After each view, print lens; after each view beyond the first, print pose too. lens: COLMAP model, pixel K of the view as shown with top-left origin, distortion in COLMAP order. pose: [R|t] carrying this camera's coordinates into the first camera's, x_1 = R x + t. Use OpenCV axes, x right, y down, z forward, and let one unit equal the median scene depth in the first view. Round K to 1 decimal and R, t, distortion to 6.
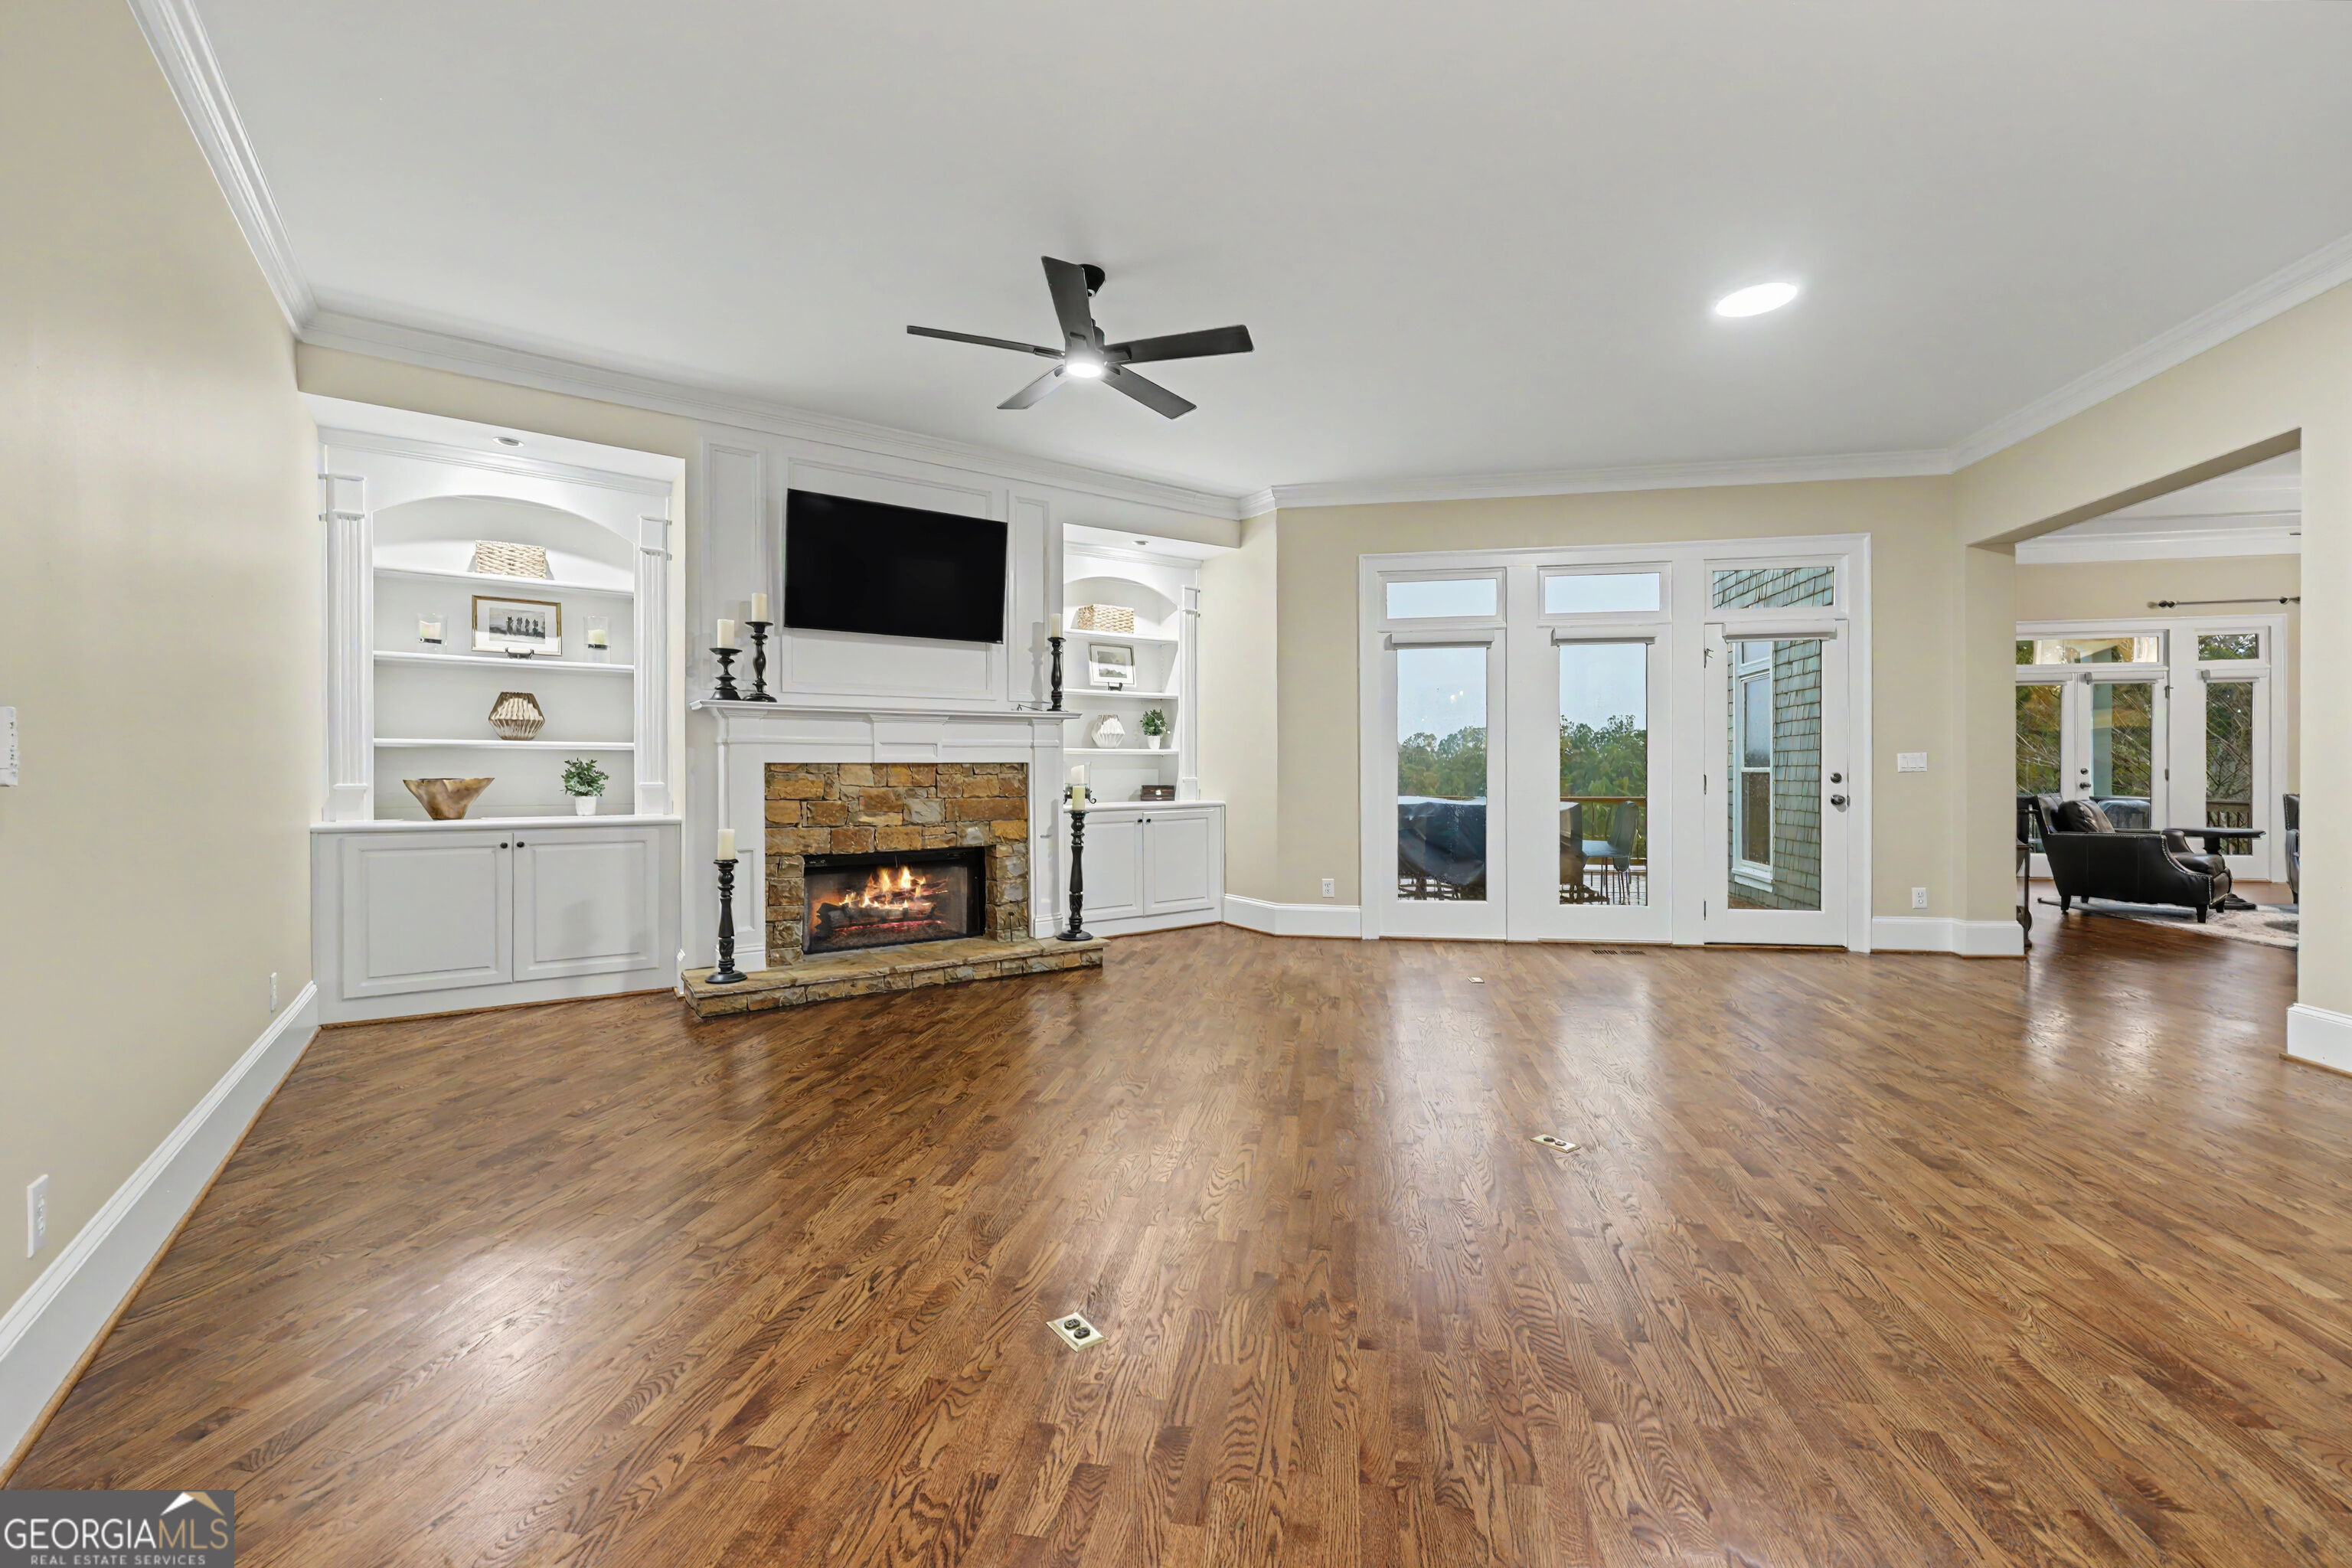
lens RADIAL K [[977.1, 0, 1182.0], [0, 977.1, 776.7], [0, 0, 1]] dist [0.000652, 0.000255]
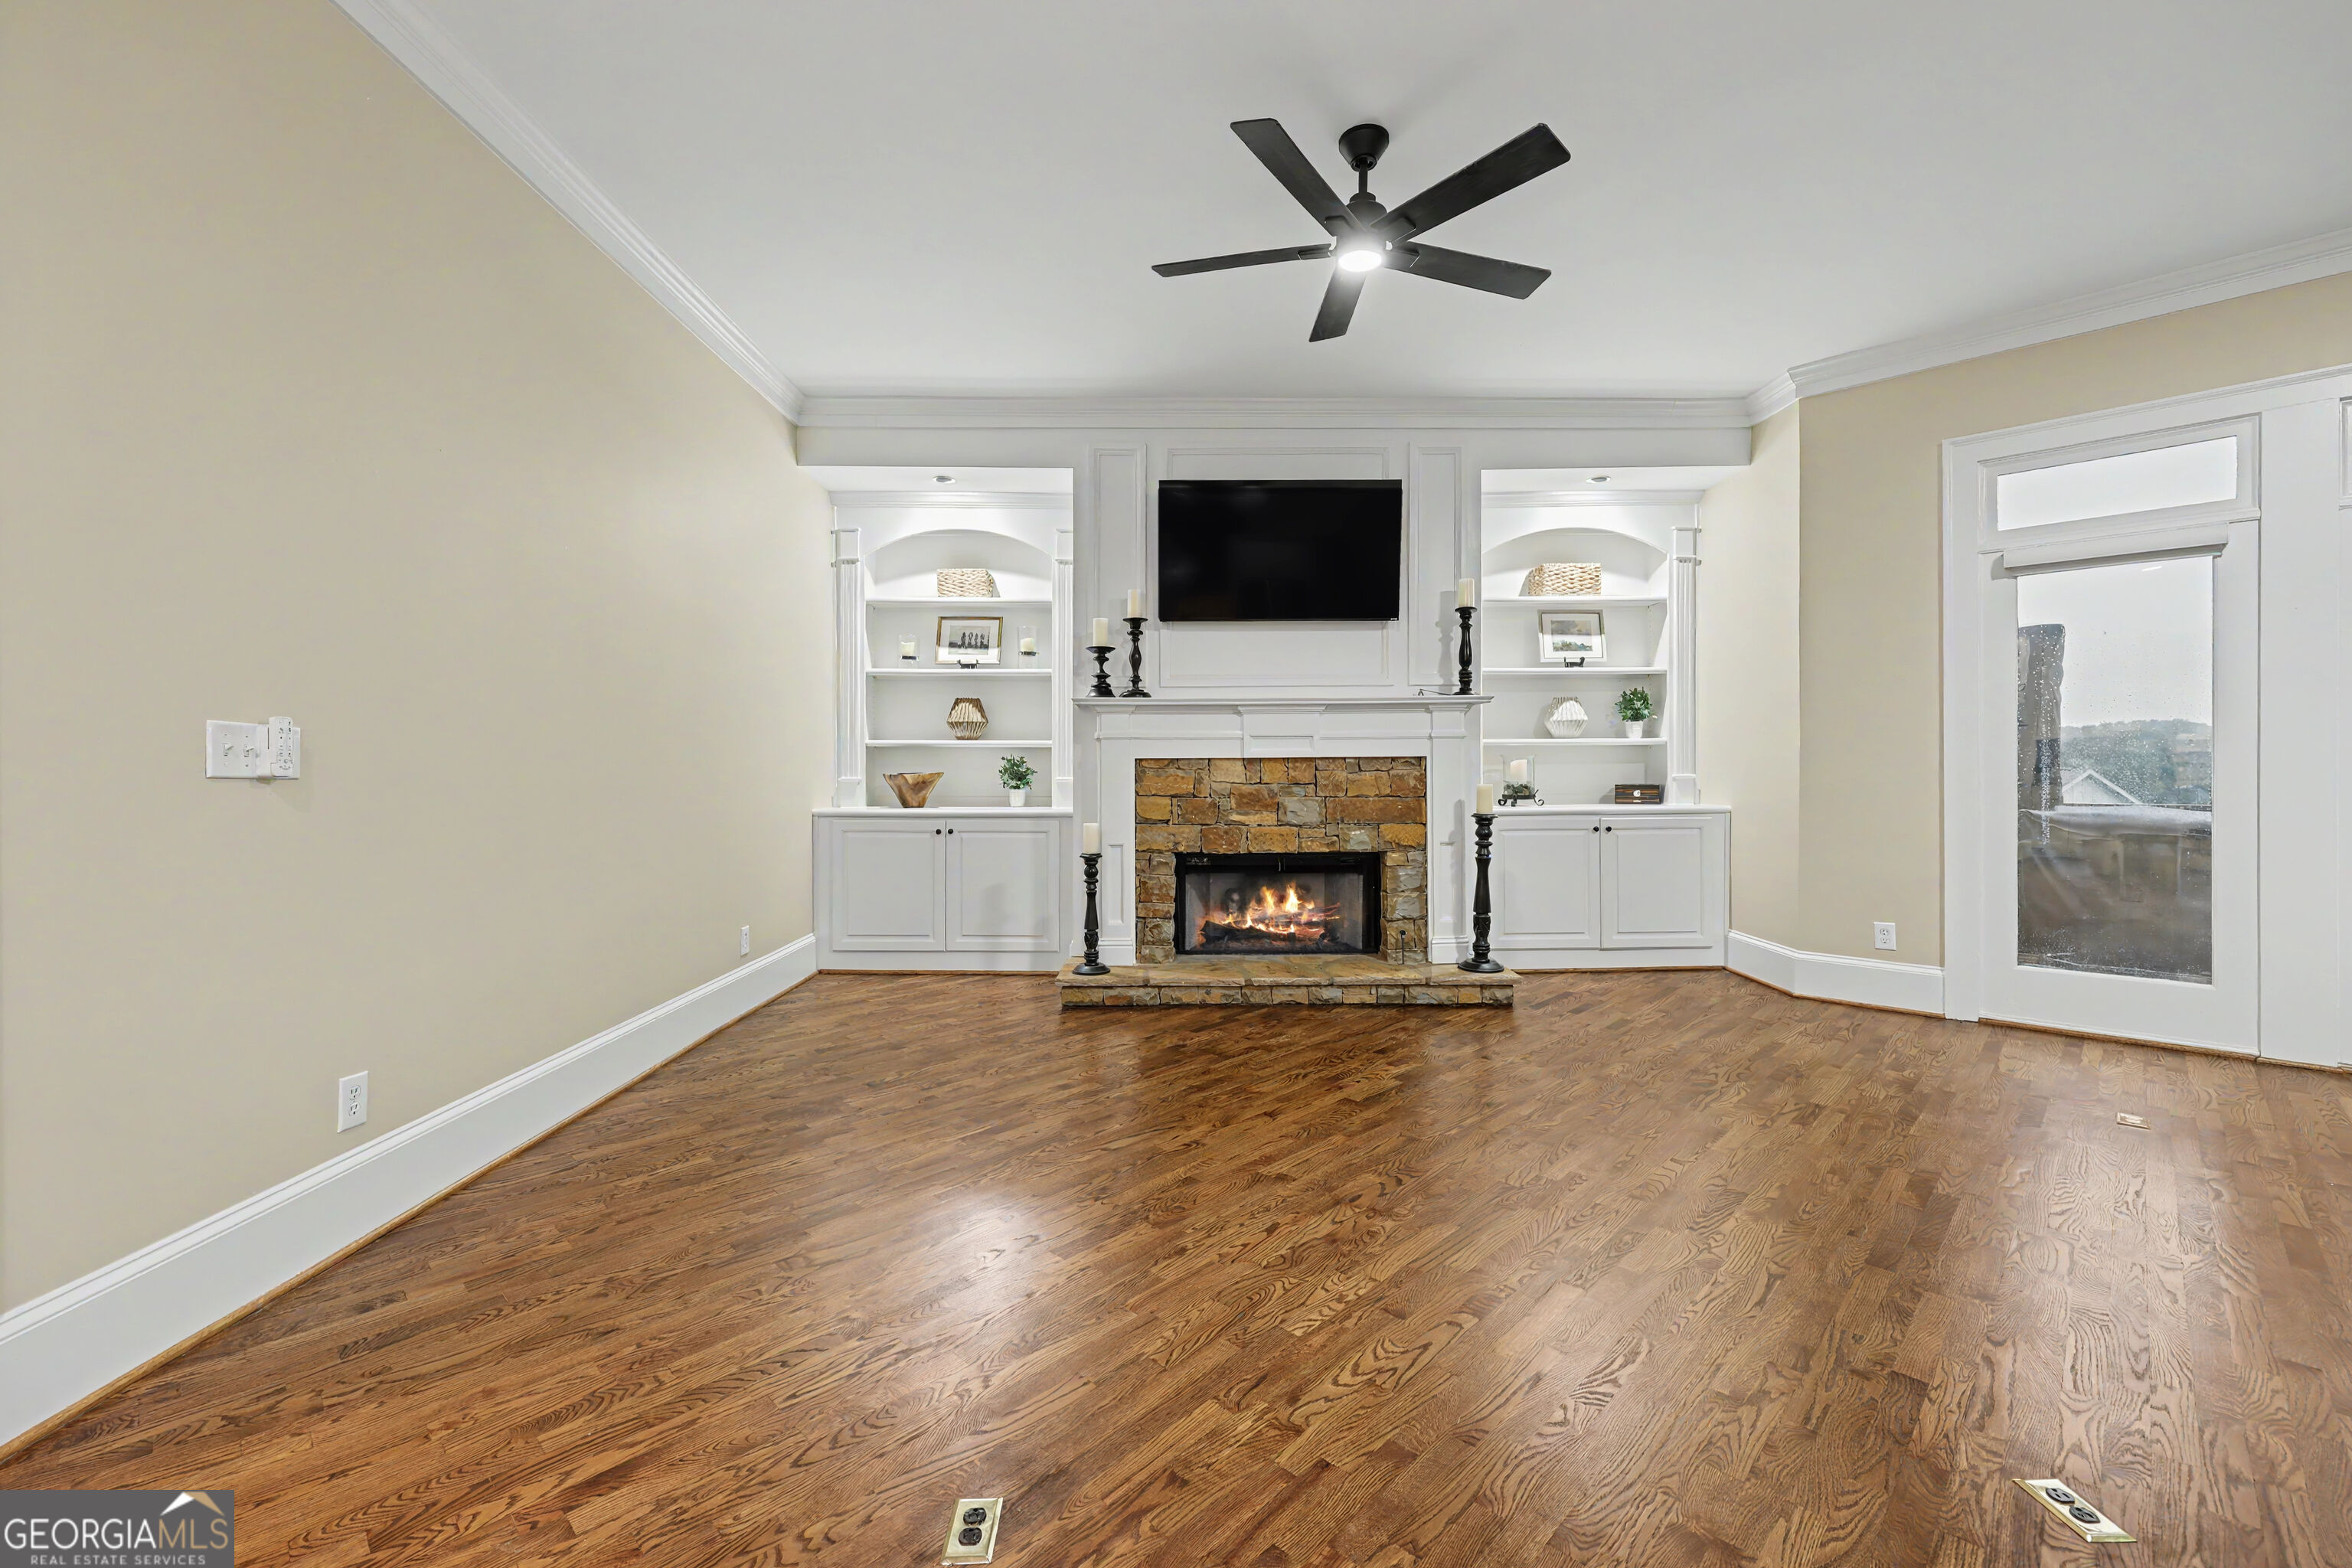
lens RADIAL K [[981.3, 0, 1165.5], [0, 981.3, 774.0], [0, 0, 1]] dist [-0.001884, 0.000221]
pose [[0.818066, 0.003295, -0.575115, 0.166034], [-0.002542, 0.999995, 0.002113, -0.000504], [0.575119, -0.000266, 0.818070, 0.185687]]
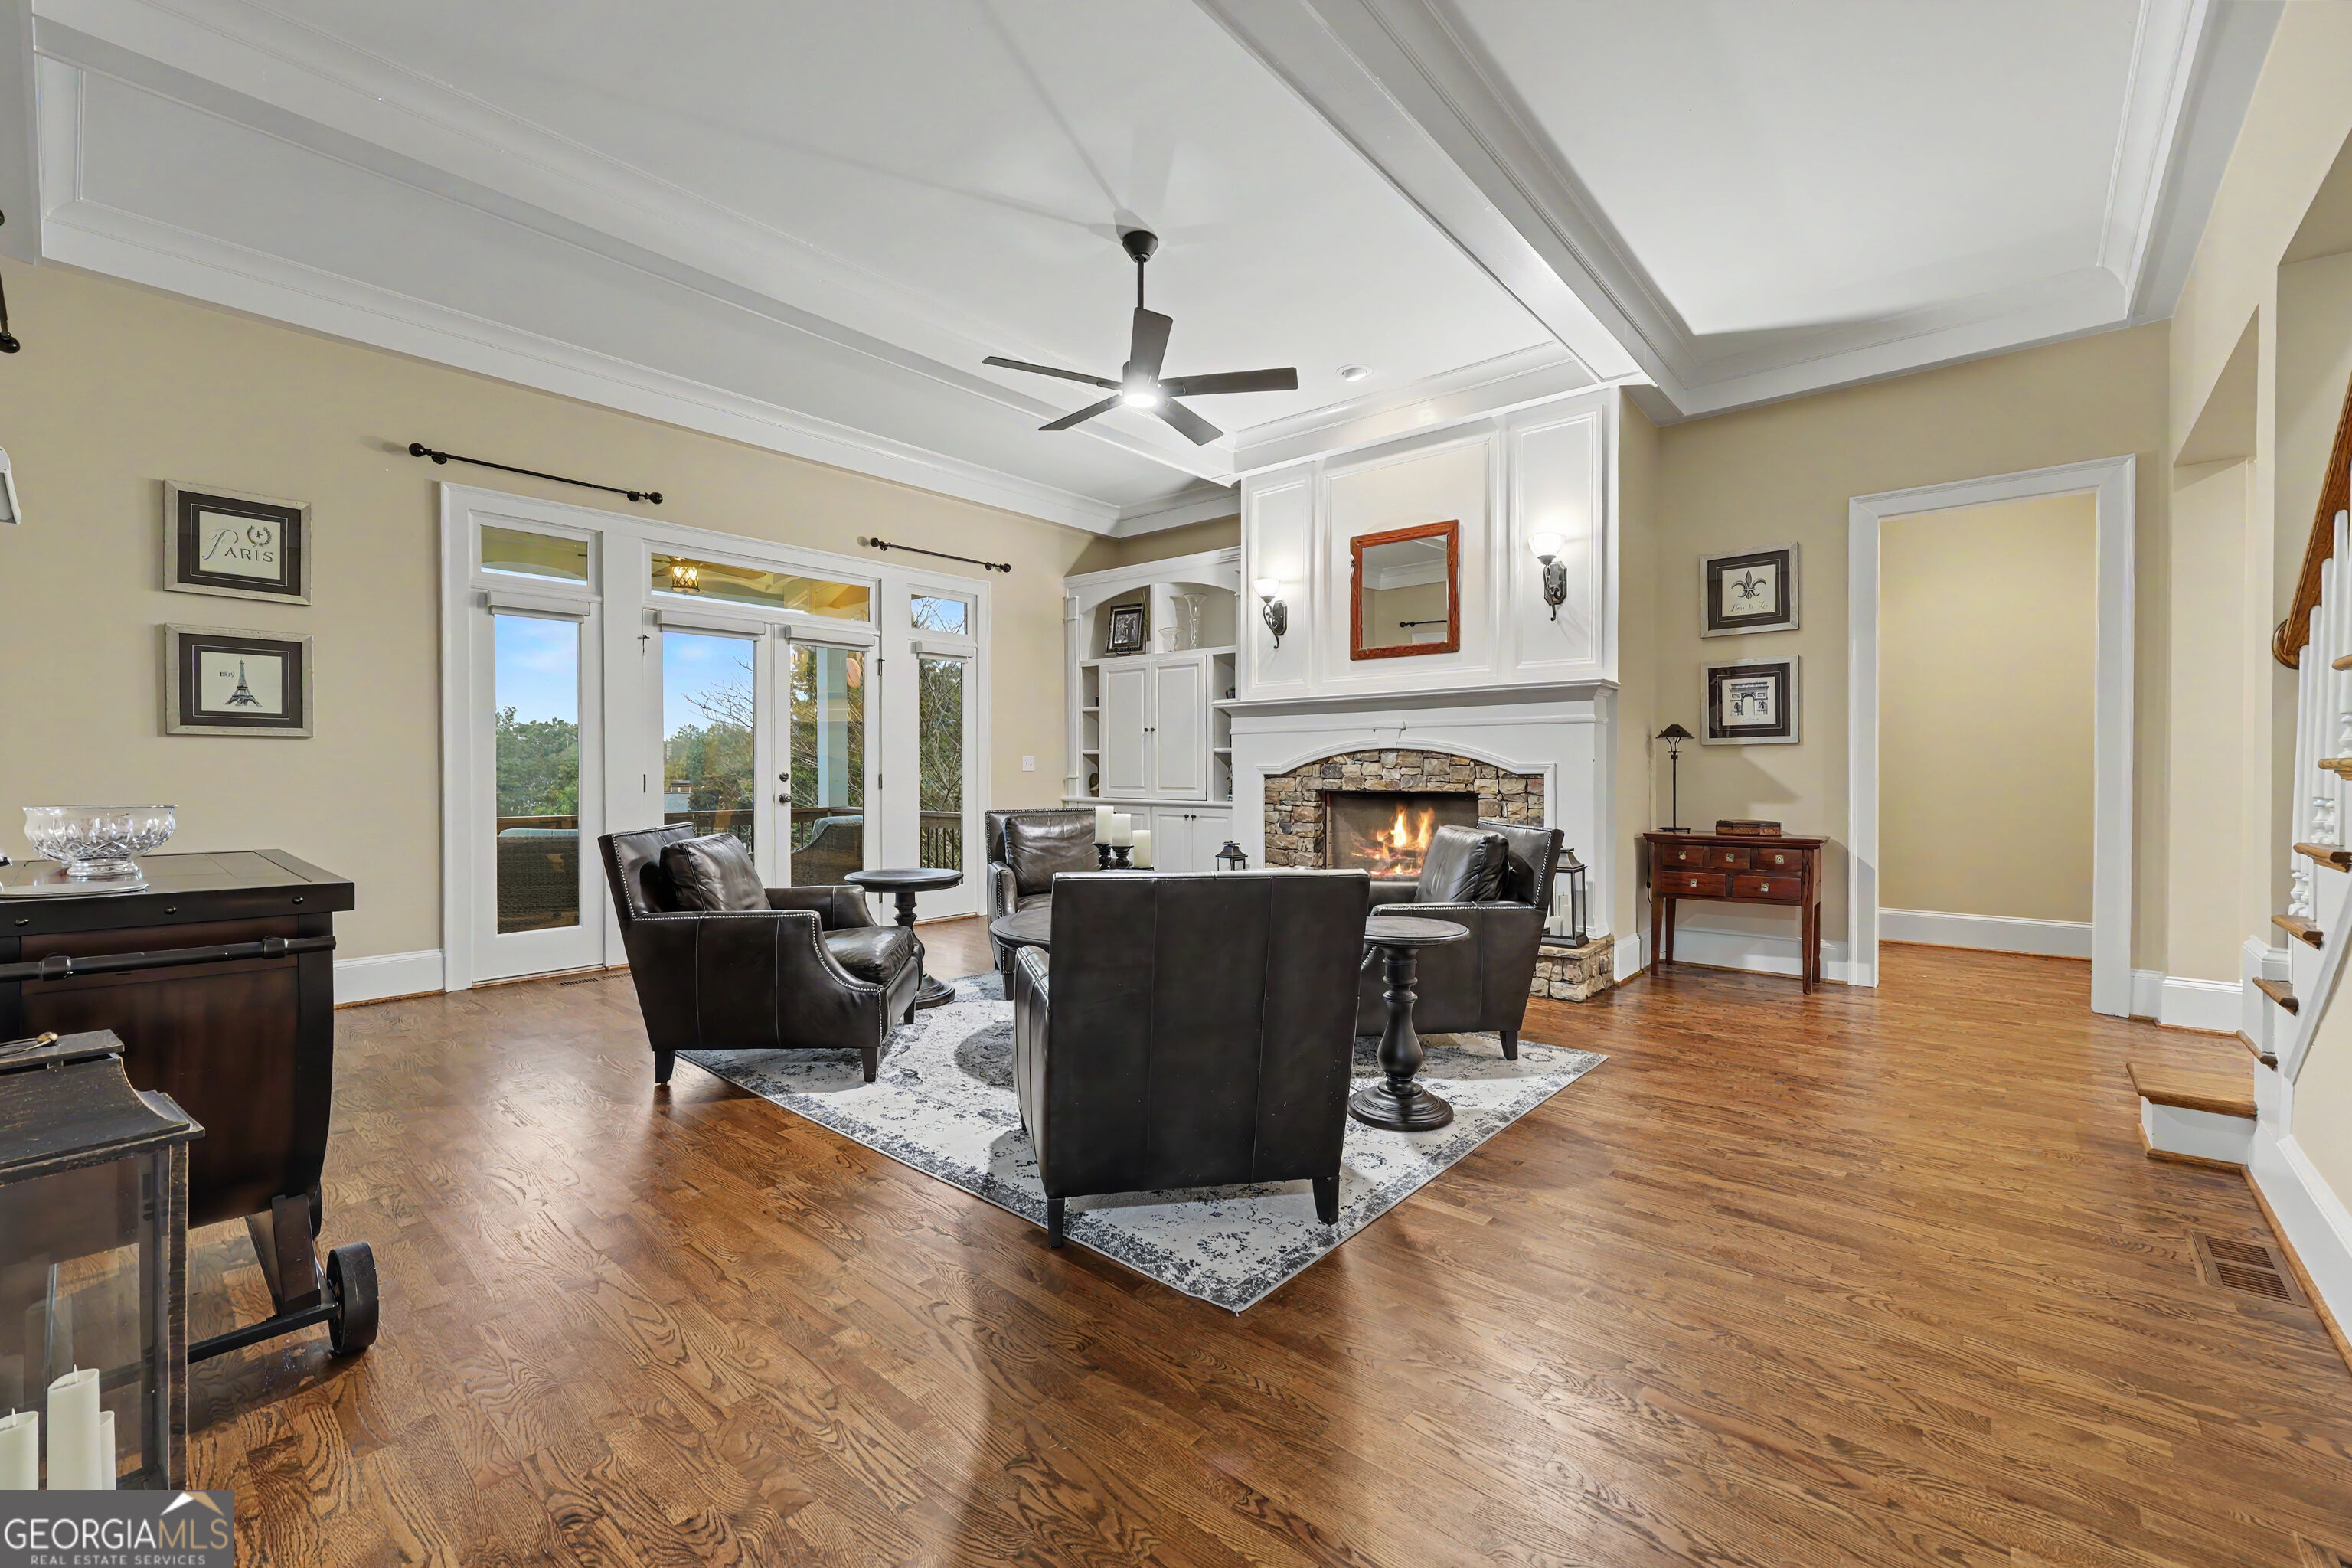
lens RADIAL K [[964.4, 0, 1172.9], [0, 964.4, 777.0], [0, 0, 1]] dist [0.000390, 0.000054]
pose [[0.513044, -0.000183, 0.858362, 0.917033], [0.000309, 1.000000, 0.000029, -0.009374], [-0.858362, 0.000250, 0.513044, 0.812022]]
